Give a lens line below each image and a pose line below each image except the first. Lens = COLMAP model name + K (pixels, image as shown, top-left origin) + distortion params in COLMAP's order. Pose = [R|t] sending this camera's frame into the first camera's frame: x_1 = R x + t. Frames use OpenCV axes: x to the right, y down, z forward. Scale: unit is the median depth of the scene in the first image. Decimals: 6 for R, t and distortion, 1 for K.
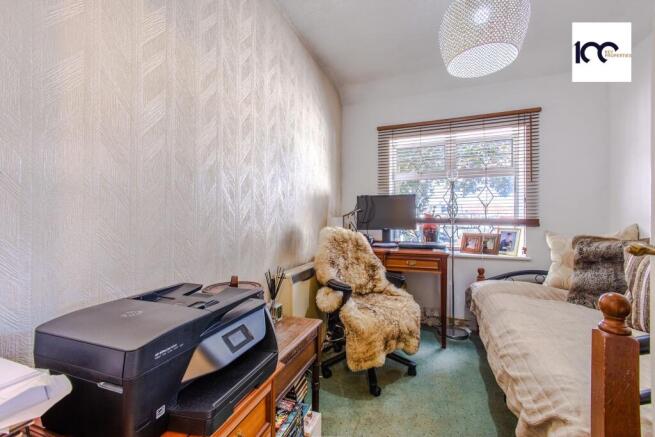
lens RADIAL K [[285.5, 0, 329.2], [0, 285.5, 221.4], [0, 0, 1]] dist [0.007586, 0.000431]
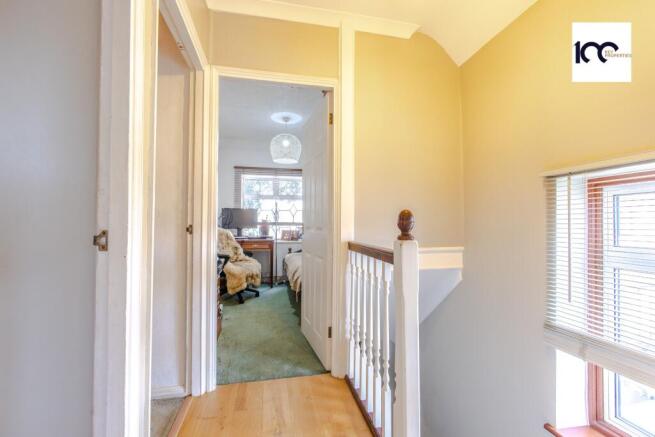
lens RADIAL K [[285.5, 0, 328.1], [0, 285.5, 219.6], [0, 0, 1]] dist [0.007586, 0.000431]
pose [[0.840338, 0.007344, 0.542013, -0.326009], [-0.001353, 0.999934, -0.011451, -0.006686], [-0.542061, 0.008890, 0.840292, -0.828285]]
